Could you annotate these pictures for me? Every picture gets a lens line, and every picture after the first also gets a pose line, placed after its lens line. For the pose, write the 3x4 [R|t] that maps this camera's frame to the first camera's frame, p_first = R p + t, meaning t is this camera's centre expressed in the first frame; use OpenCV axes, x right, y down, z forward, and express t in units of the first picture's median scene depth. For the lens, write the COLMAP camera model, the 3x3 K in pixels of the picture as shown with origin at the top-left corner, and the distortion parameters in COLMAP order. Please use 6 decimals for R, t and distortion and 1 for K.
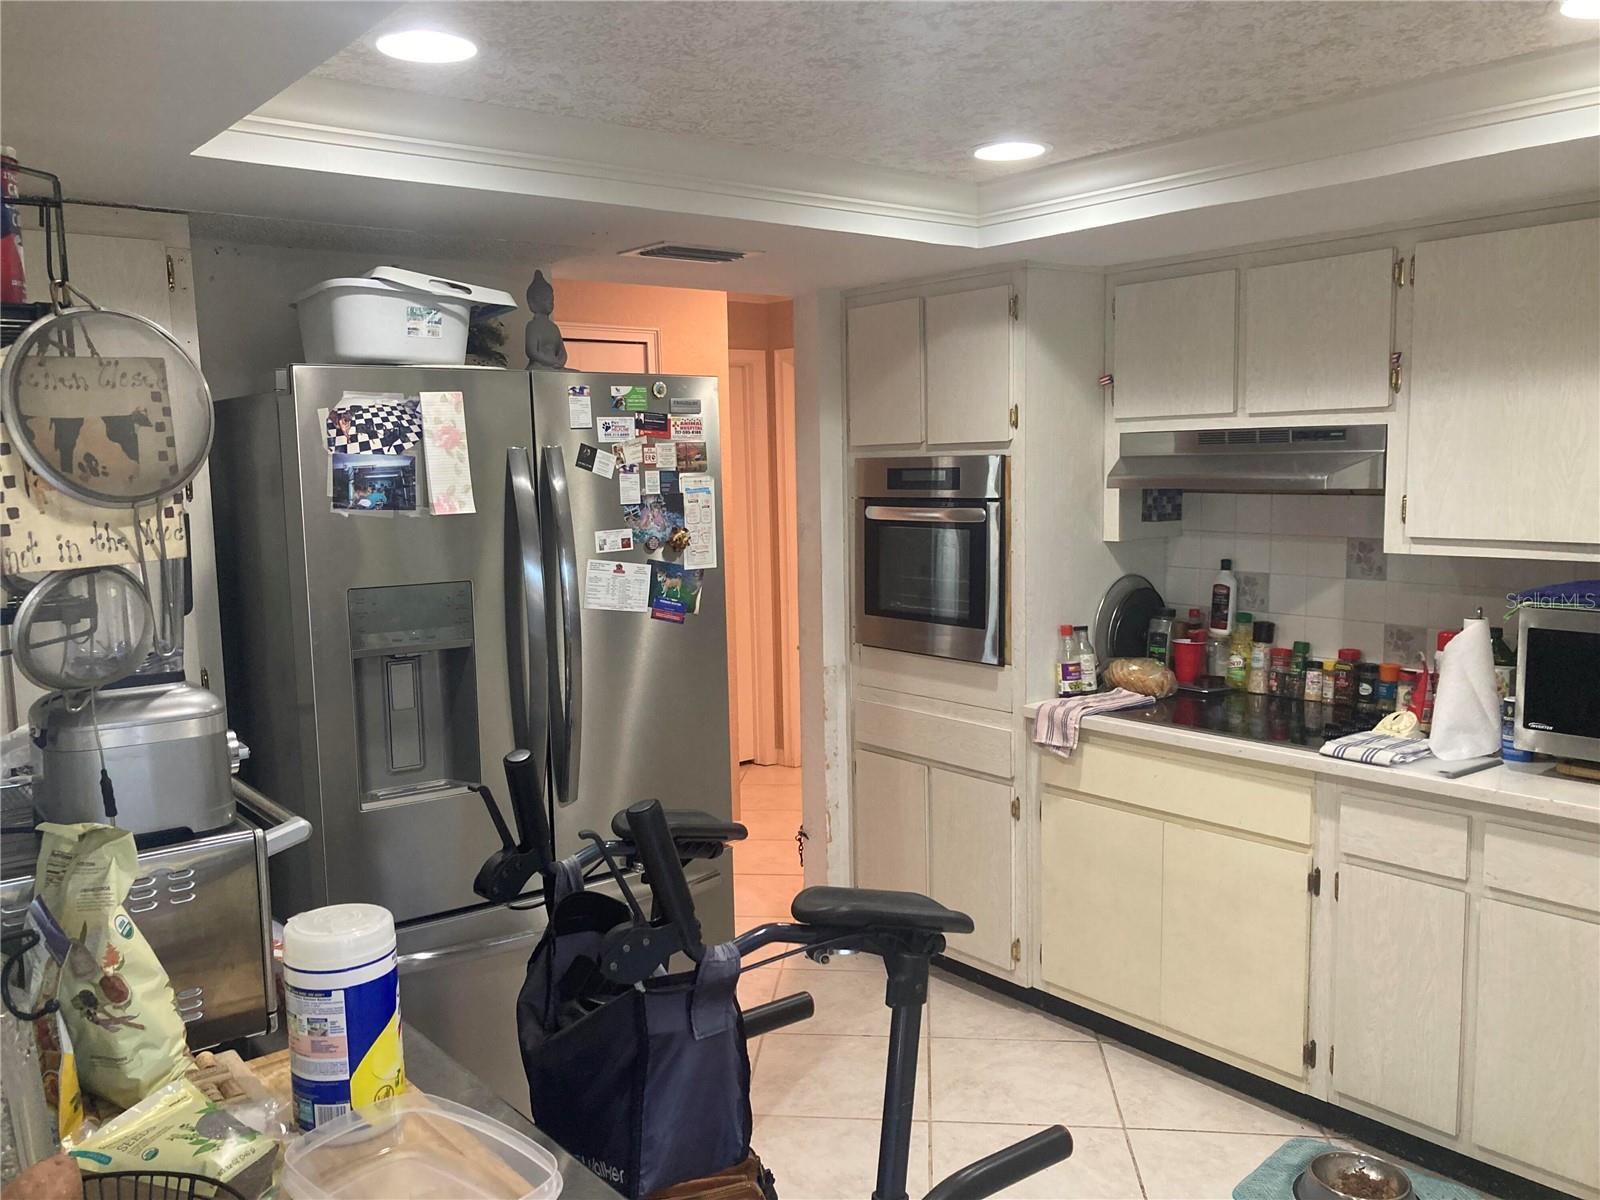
lens RADIAL K [[1311.1, 0, 792.2], [0, 1311.1, 606.8], [0, 0, 1]] dist [0.040597, -0.049125]
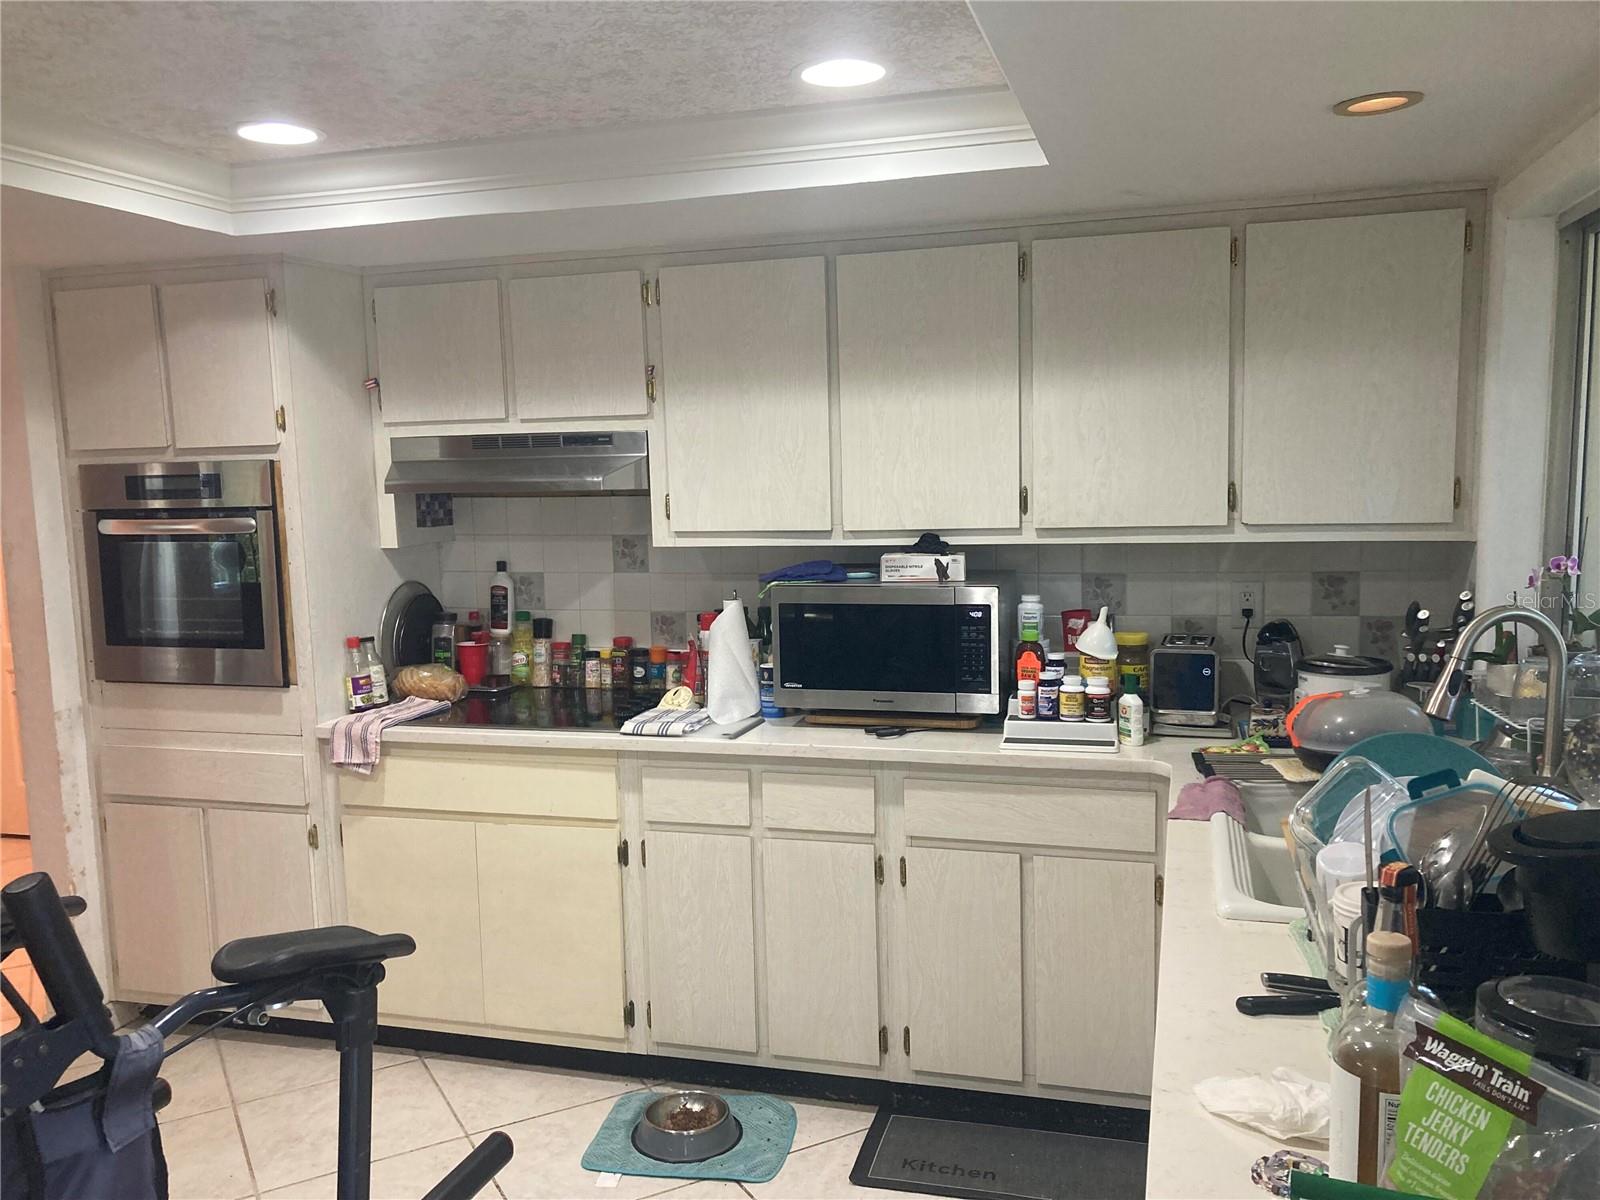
lens RADIAL K [[1311.1, 0, 785.1], [0, 1311.1, 601.9], [0, 0, 1]] dist [0.040597, -0.049125]
pose [[0.821000, -0.067625, 0.566910, -0.088157], [0.076465, 0.997039, 0.008198, 0.005320], [-0.565785, 0.036618, 0.823739, 0.033878]]
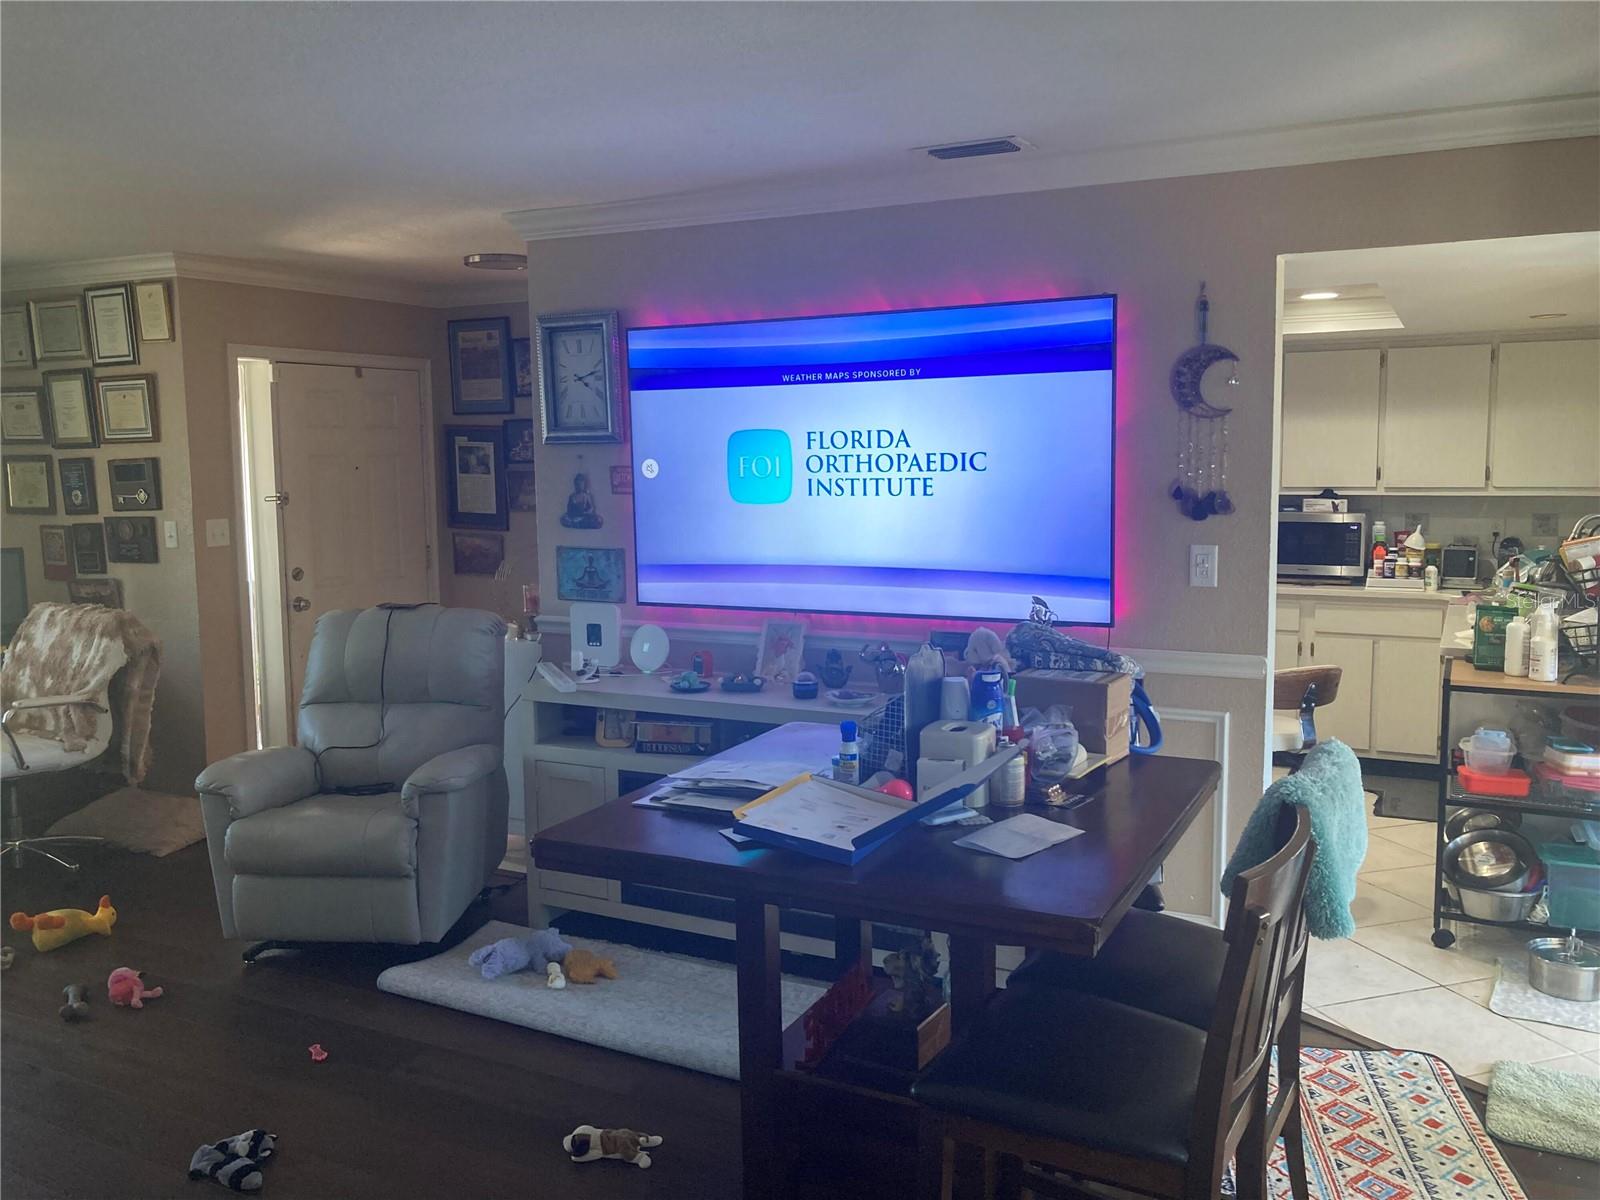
lens RADIAL K [[1311.1, 0, 819.2], [0, 1311.1, 600.4], [0, 0, 1]] dist [0.040597, -0.049125]
pose [[0.905022, -0.046032, 0.422866, -1.145066], [0.044826, 0.998913, 0.012801, 0.091644], [-0.422995, 0.007370, 0.906102, -0.829775]]
